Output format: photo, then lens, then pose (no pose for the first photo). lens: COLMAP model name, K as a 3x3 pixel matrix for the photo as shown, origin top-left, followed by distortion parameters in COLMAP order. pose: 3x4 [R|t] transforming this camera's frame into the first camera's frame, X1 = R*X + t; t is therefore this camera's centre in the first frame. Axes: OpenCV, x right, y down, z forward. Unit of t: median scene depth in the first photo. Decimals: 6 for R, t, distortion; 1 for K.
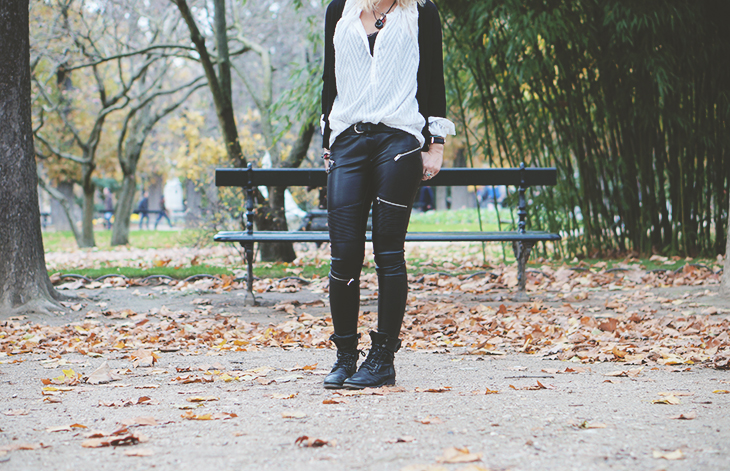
lens RADIAL K [[1657.9, 0, 362.2], [0, 1657.9, 246.7], [0, 0, 1]] dist [0.068068, 0.191471]
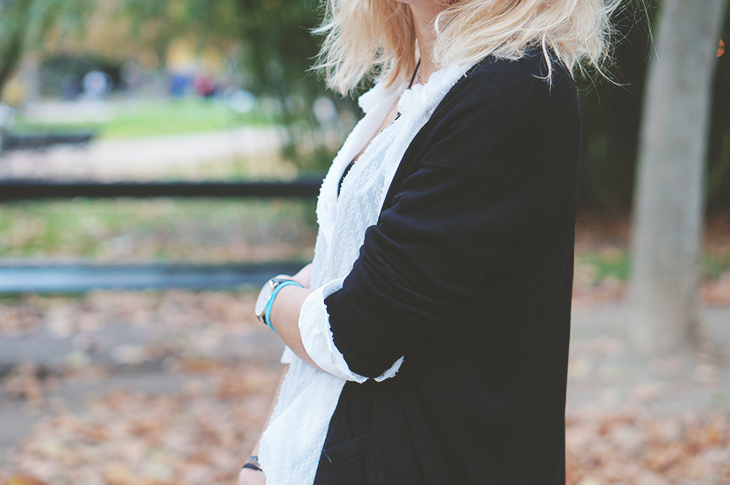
lens RADIAL K [[1575.2, 0, 366.1], [0, 1575.2, 242.4], [0, 0, 1]] dist [0.099136, 0.359319]
pose [[0.980008, -0.009552, 0.198729, -0.033902], [-0.005713, 0.997084, 0.076096, -0.063854], [-0.198876, -0.075709, 0.977096, 0.306040]]
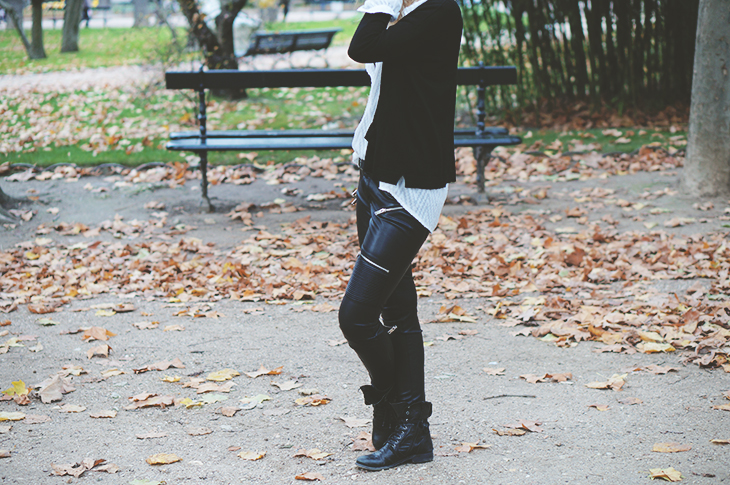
lens RADIAL K [[1566.3, 0, 361.5], [0, 1566.3, 242.1], [0, 0, 1]] dist [0.095772, -0.245419]
pose [[0.999290, -0.015278, 0.034444, -0.006736], [0.010184, 0.989600, 0.143487, -0.071263], [-0.036277, -0.143034, 0.989053, 0.068571]]
